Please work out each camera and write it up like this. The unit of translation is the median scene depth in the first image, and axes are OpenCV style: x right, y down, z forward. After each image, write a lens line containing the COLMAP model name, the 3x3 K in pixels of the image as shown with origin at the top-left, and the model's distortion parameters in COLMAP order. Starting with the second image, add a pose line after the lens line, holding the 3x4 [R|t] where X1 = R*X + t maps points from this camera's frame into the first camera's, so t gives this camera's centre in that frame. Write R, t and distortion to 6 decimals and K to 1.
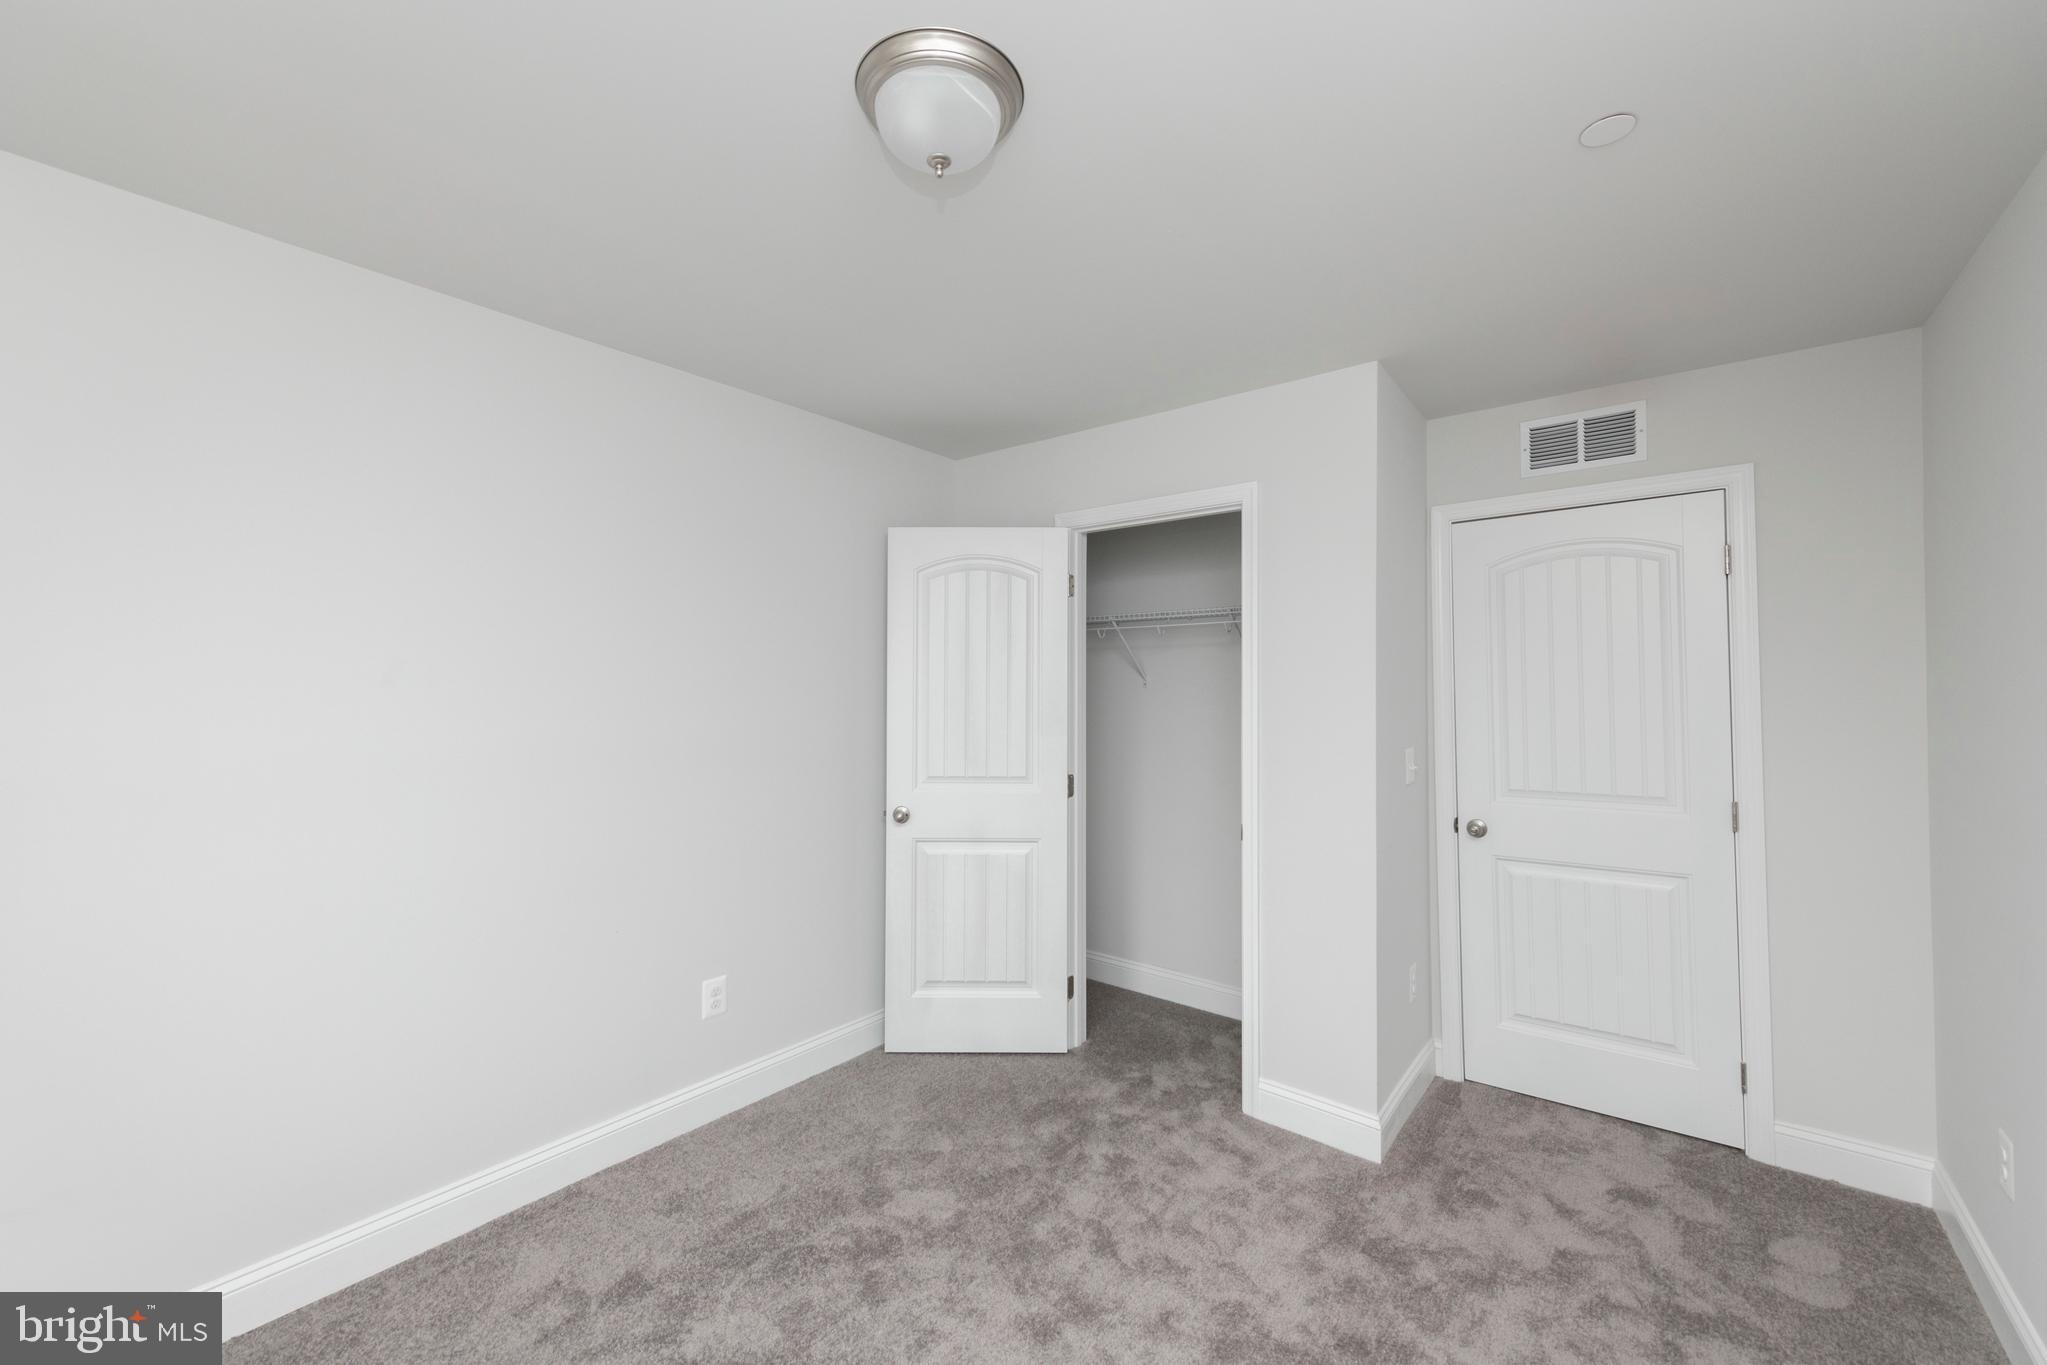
lens RADIAL K [[802.3, 0, 1022.6], [0, 802.3, 674.4], [0, 0, 1]] dist [0.012737, -0.003394]
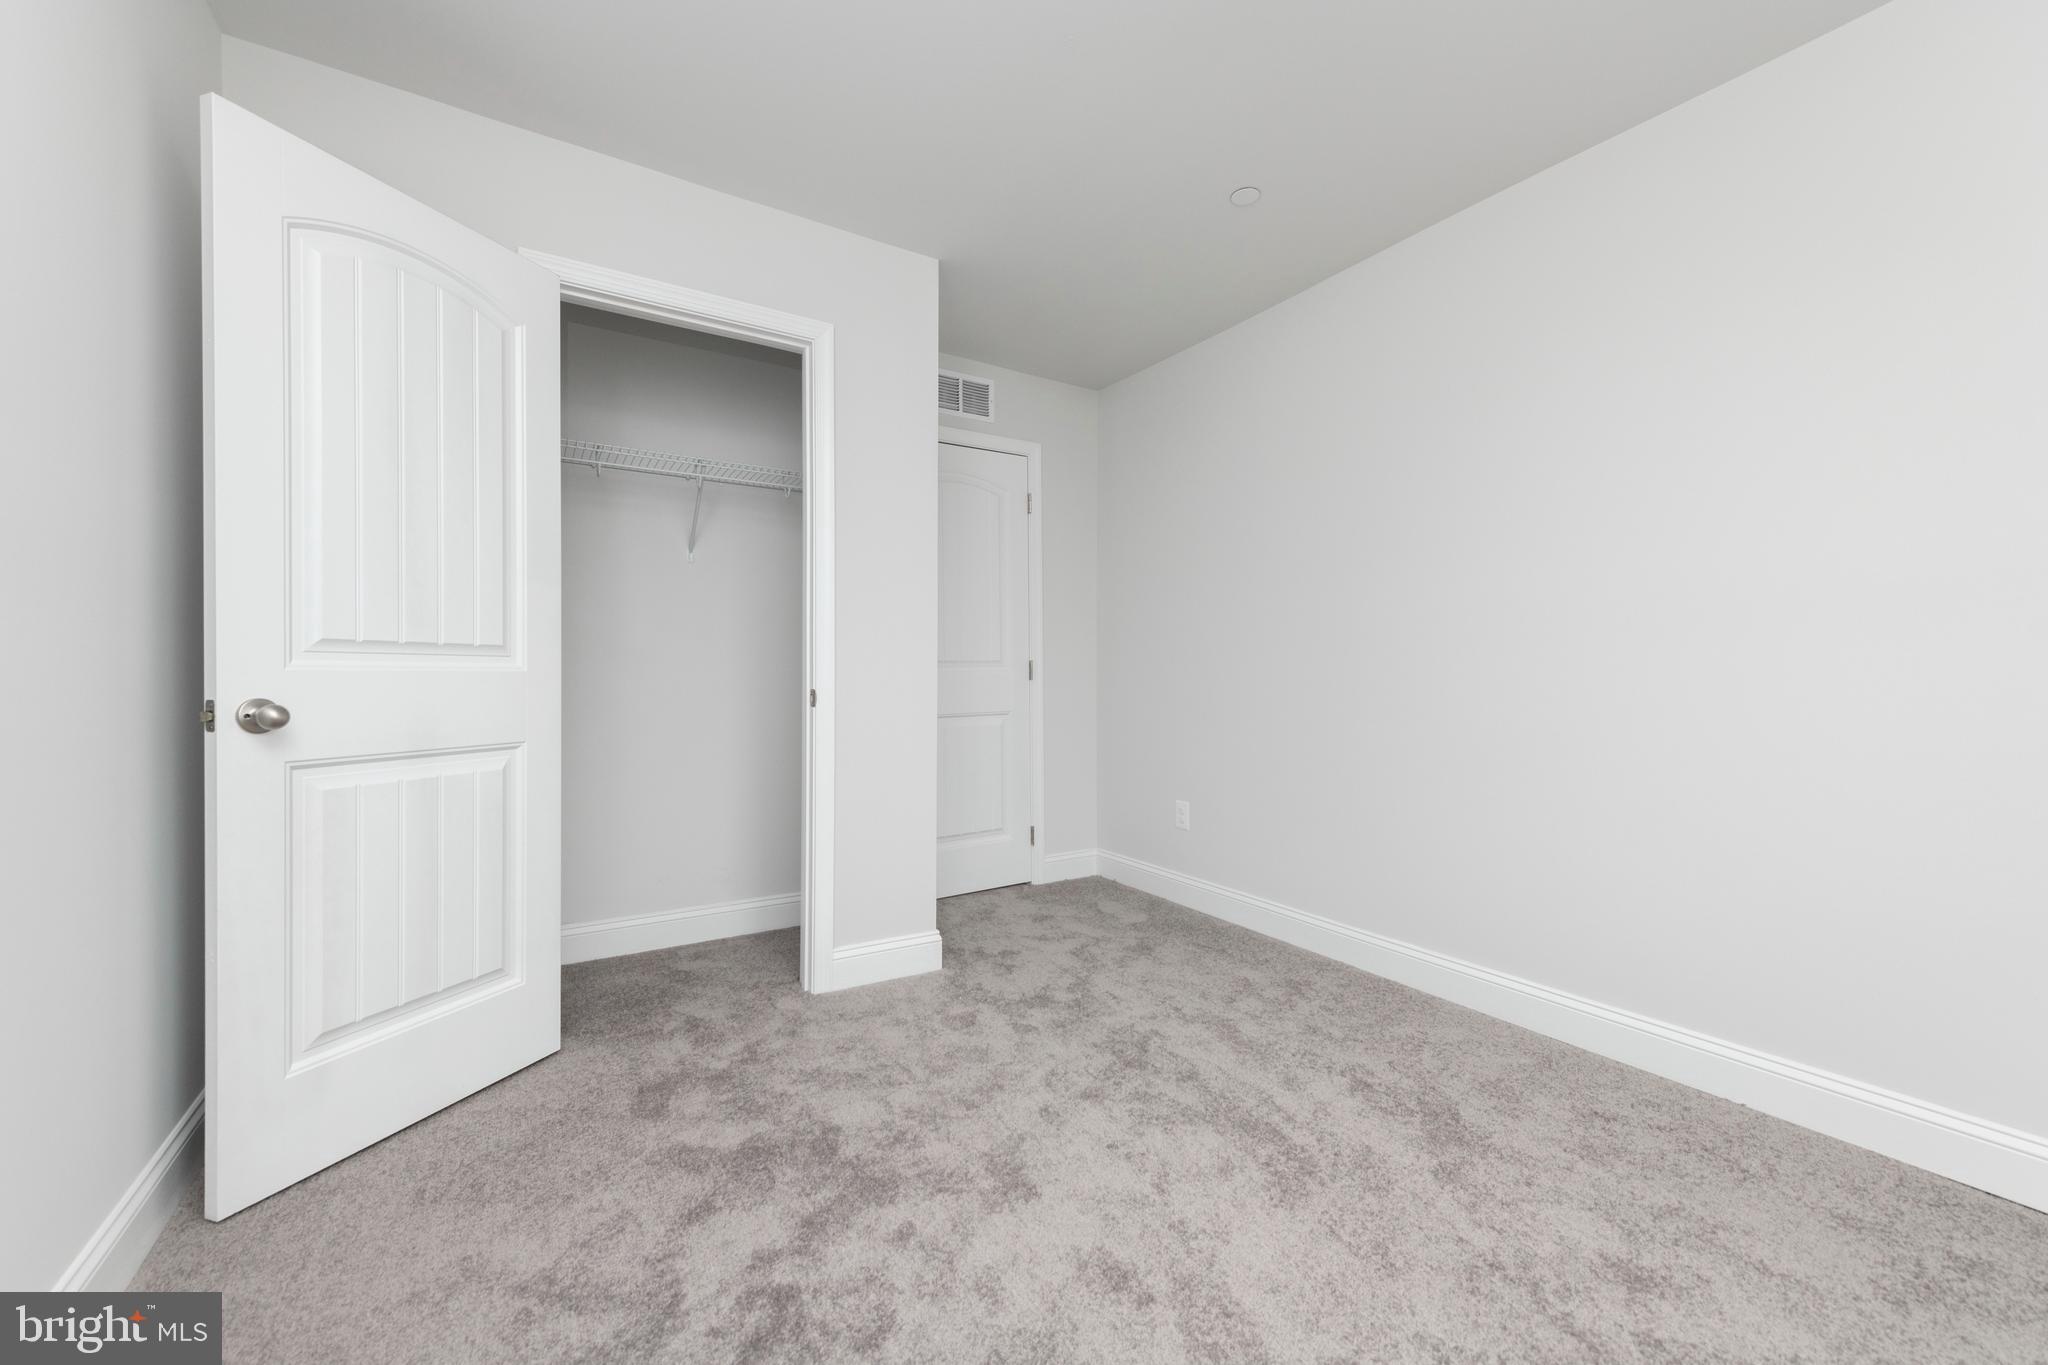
lens RADIAL K [[802.7, 0, 1021.6], [0, 802.7, 675.3], [0, 0, 1]] dist [0.012737, -0.003394]
pose [[0.331891, -0.004296, 0.943308, -0.554805], [-0.023209, 0.999650, 0.012718, 0.160789], [-0.943032, -0.026114, 0.331675, 0.490885]]
